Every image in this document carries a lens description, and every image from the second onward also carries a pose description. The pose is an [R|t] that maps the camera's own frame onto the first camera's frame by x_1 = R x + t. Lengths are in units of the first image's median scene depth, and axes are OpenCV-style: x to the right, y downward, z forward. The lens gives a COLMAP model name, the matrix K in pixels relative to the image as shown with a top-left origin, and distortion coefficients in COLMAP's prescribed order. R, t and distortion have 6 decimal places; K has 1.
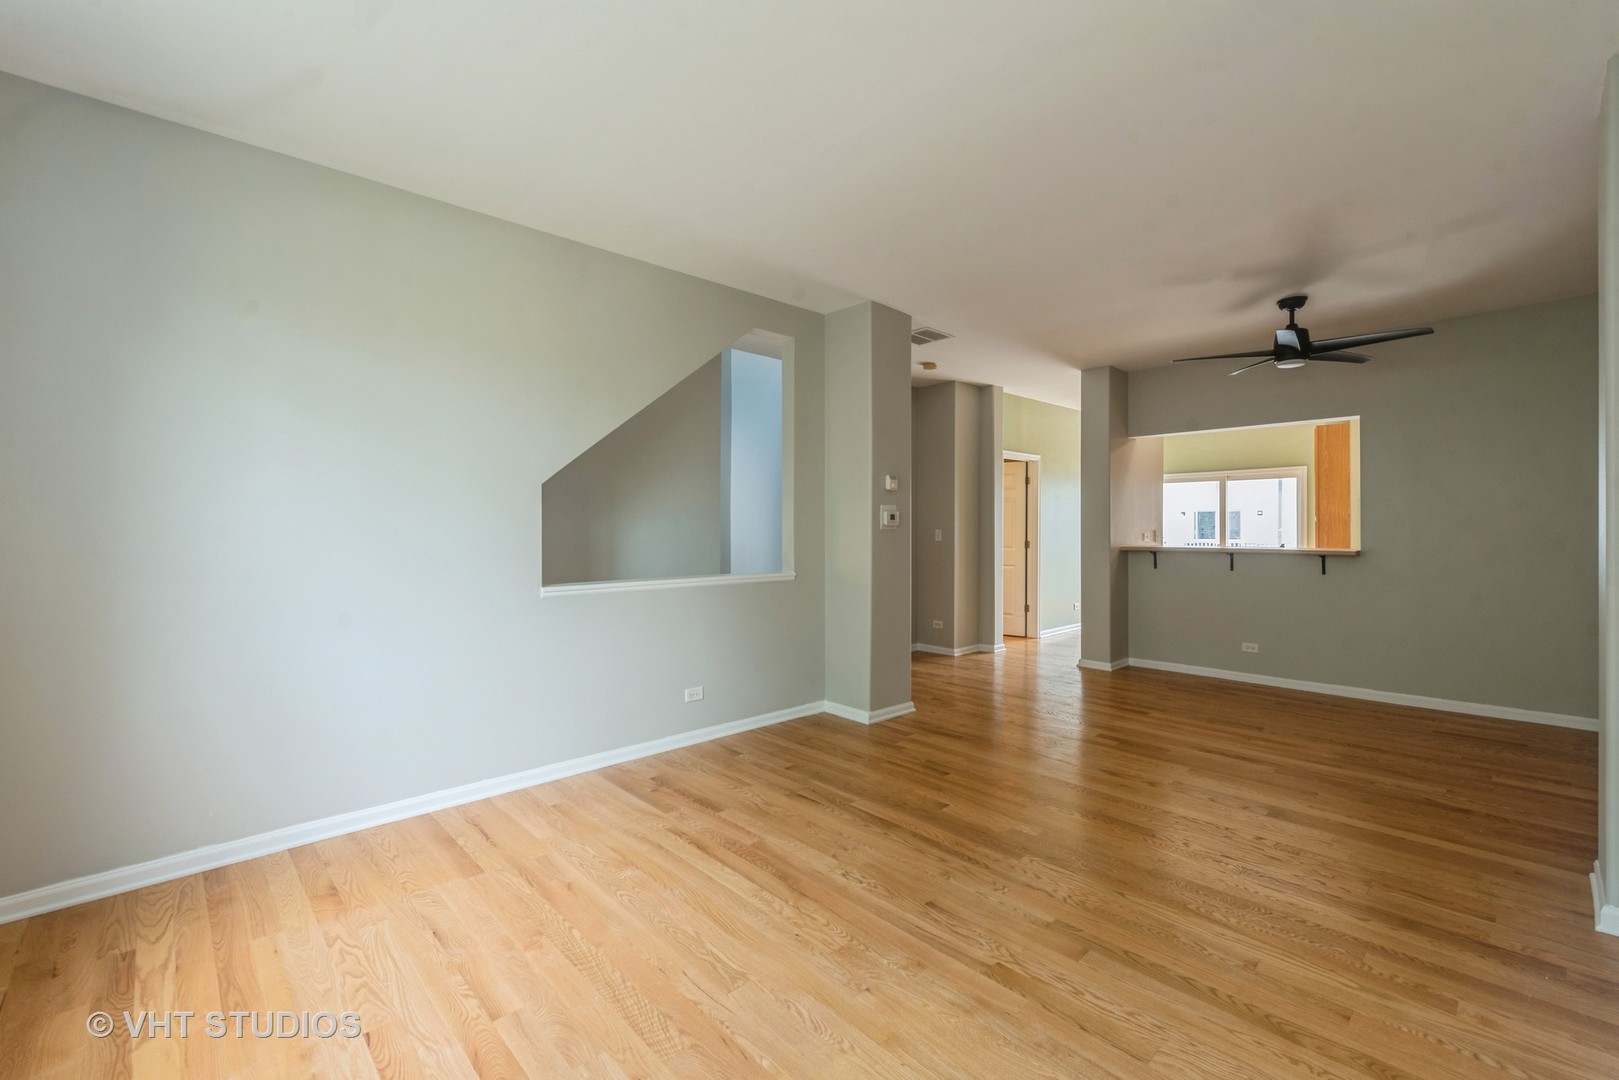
lens RADIAL K [[699.2, 0, 792.8], [0, 699.2, 521.0], [0, 0, 1]] dist [-0.000427, -0.000039]
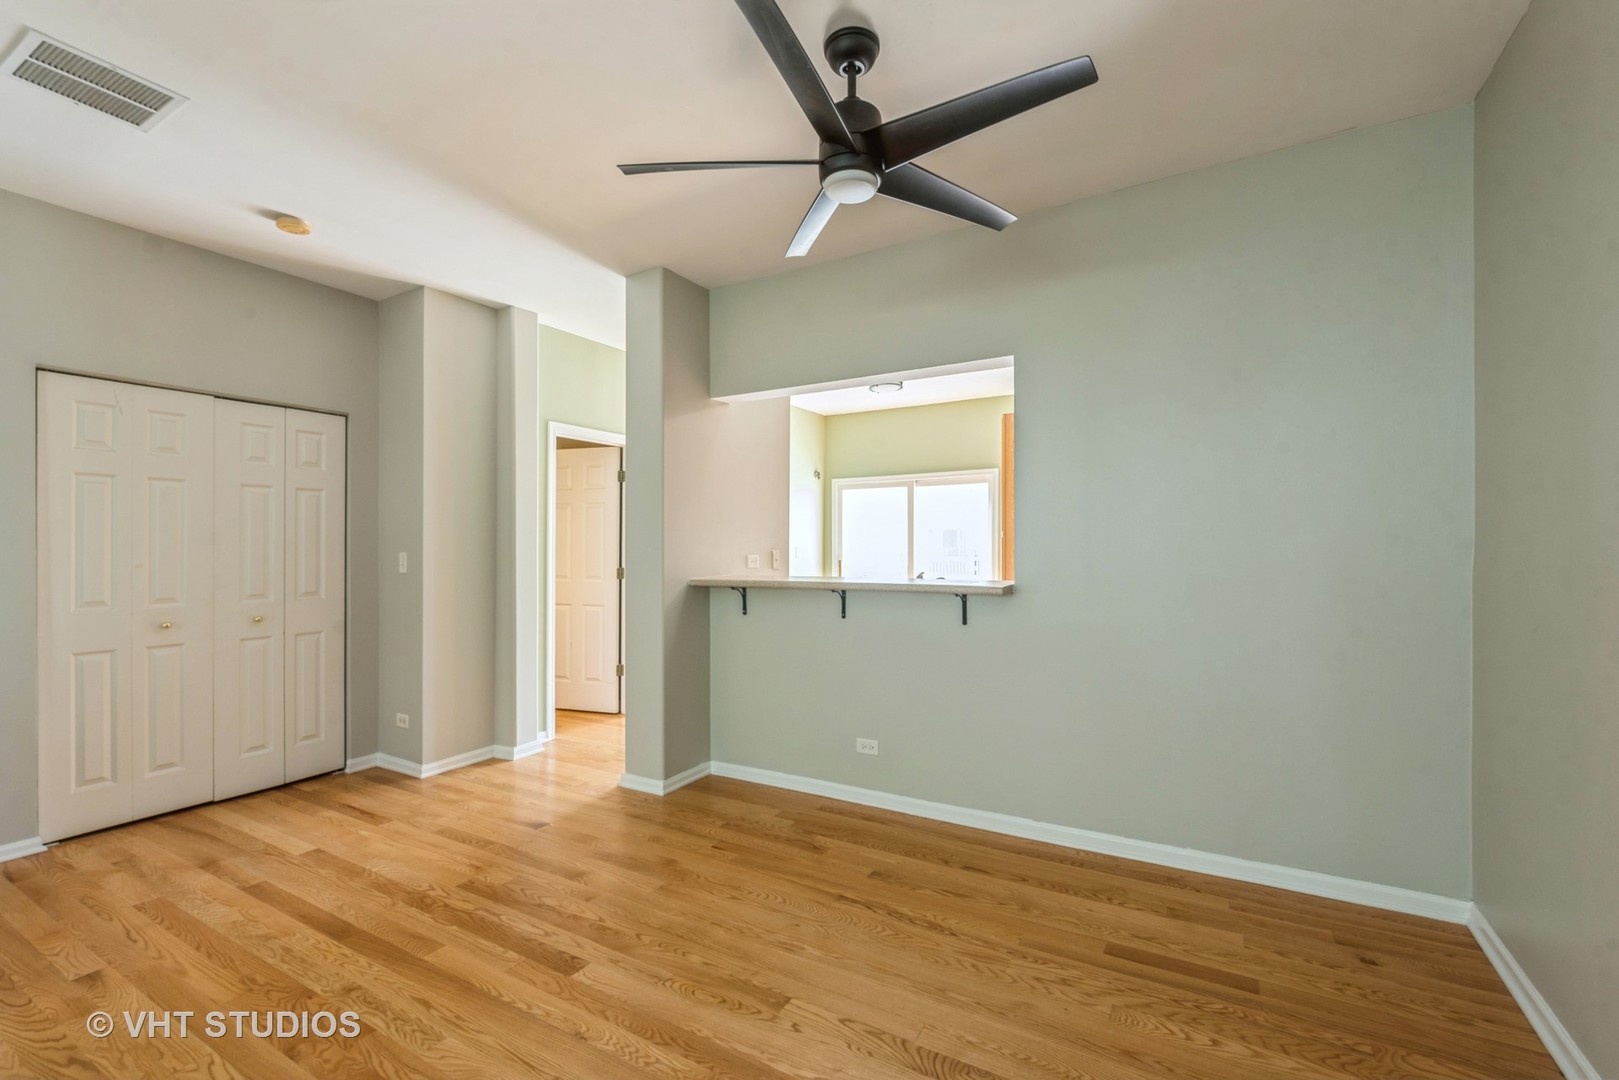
lens RADIAL K [[714.7, 0, 806.1], [0, 714.7, 553.9], [0, 0, 1]] dist [-0.001453, -0.000160]
pose [[0.953845, -0.006792, 0.300222, 0.371866], [0.000984, 0.999810, 0.019492, 0.003003], [-0.300298, -0.018297, 0.953670, 0.382223]]
